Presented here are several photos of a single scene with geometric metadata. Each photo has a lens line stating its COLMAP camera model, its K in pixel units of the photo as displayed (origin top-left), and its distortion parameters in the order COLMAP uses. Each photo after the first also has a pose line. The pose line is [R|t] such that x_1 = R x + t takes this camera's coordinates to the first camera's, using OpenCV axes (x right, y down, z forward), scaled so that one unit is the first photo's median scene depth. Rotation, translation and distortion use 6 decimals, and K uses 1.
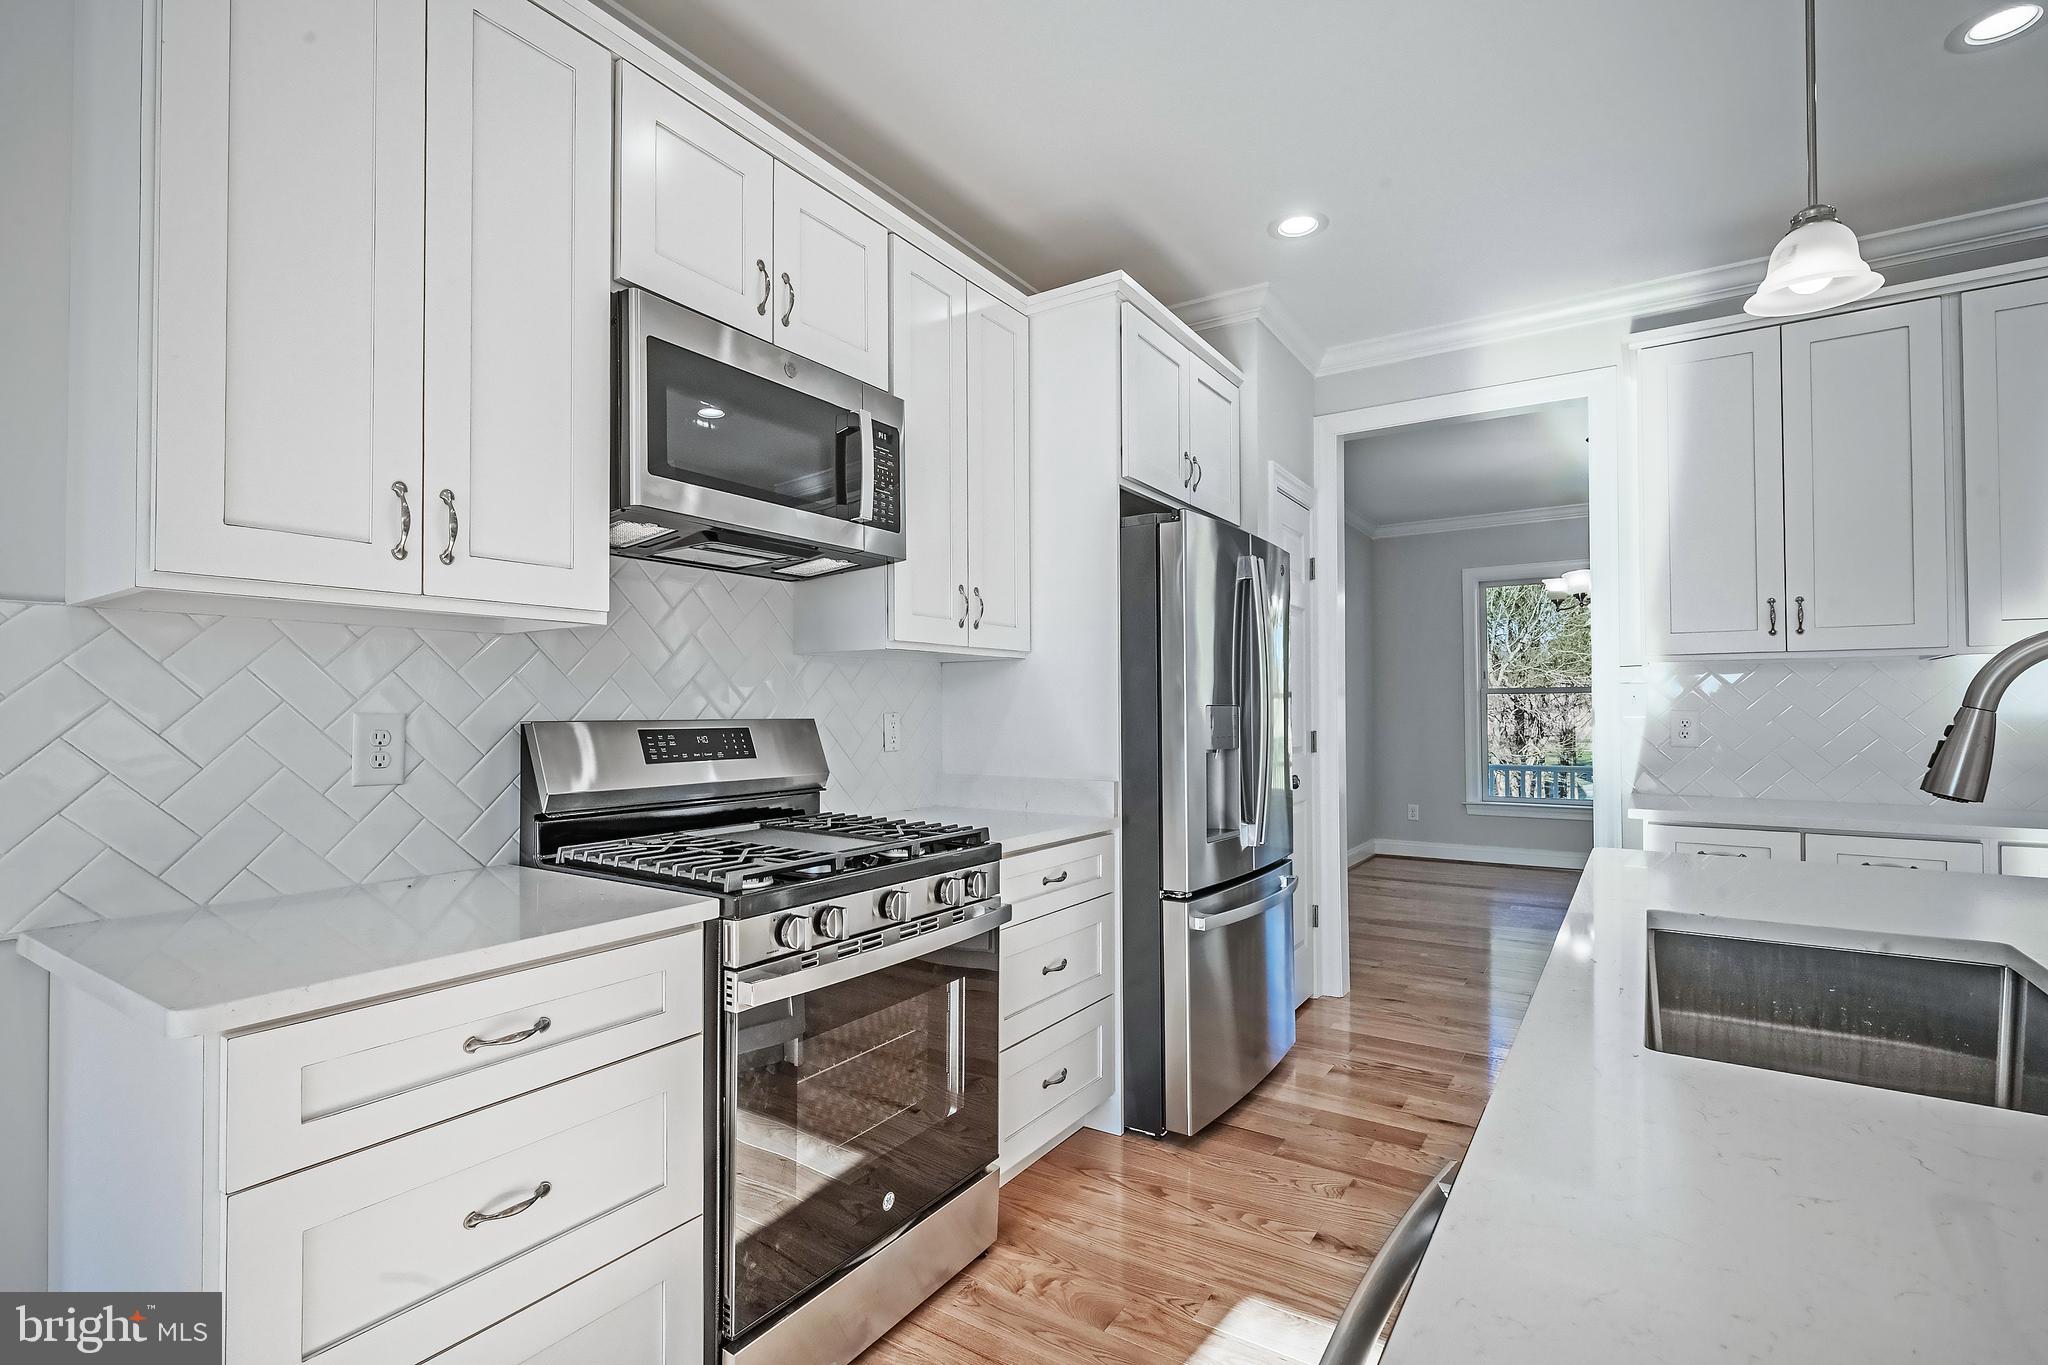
lens RADIAL K [[948.6, 0, 1024.0], [0, 948.6, 682.5], [0, 0, 1]] dist [-0.004289, -0.000781]
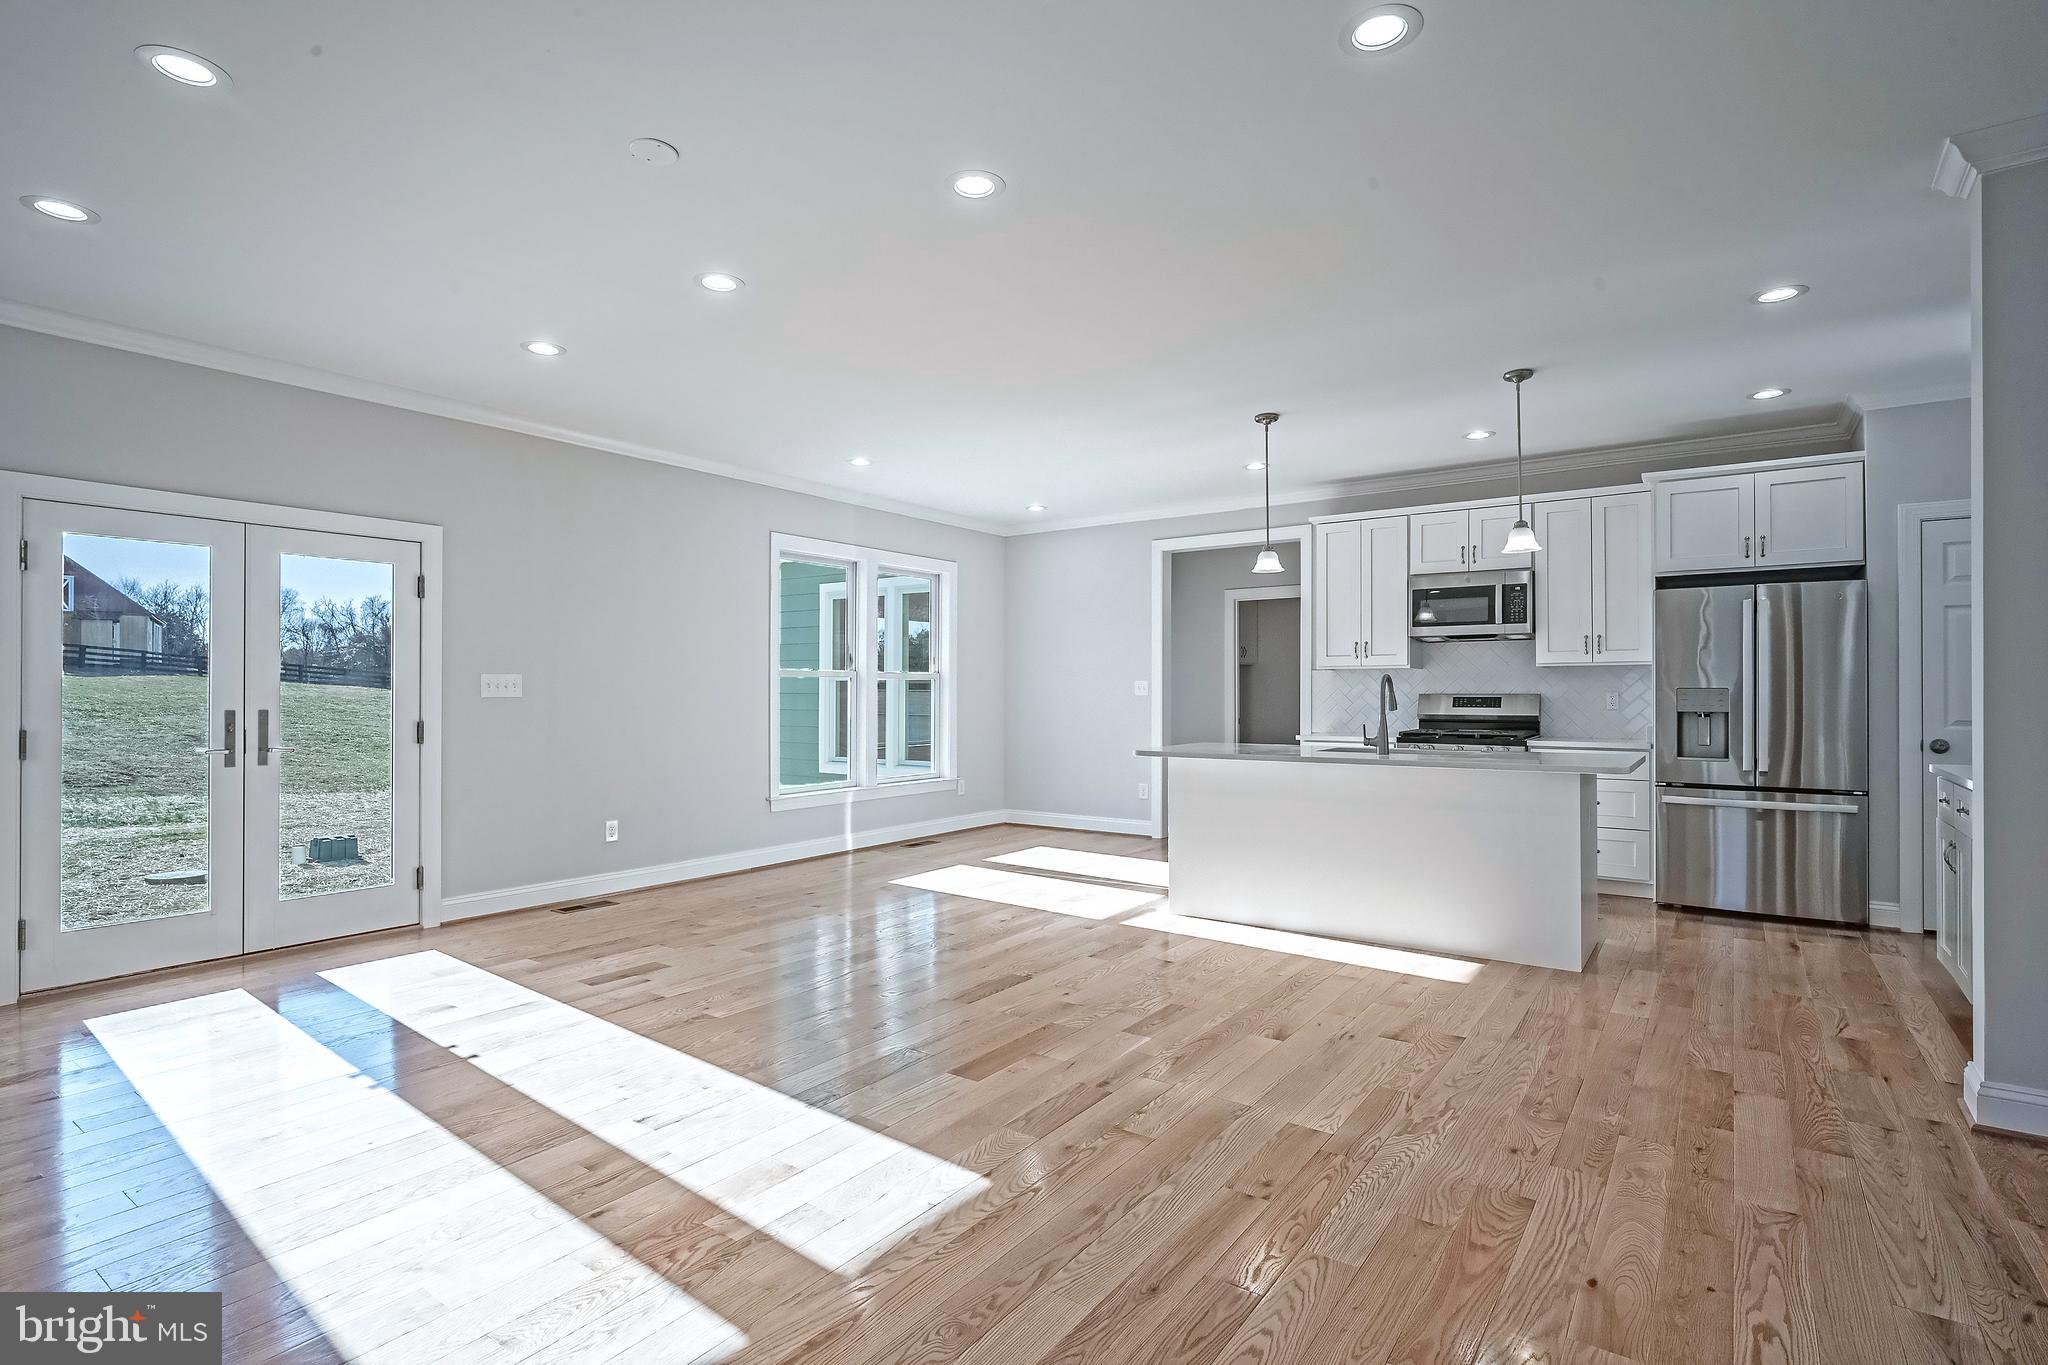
lens RADIAL K [[983.1, 0, 1022.2], [0, 983.1, 686.6], [0, 0, 1]] dist [-0.001339, -0.000238]
pose [[-0.032045, -0.002225, -0.999484, 2.829751], [0.029590, 0.999557, -0.003173, -0.015595], [0.999048, -0.029676, -0.031965, -0.335961]]
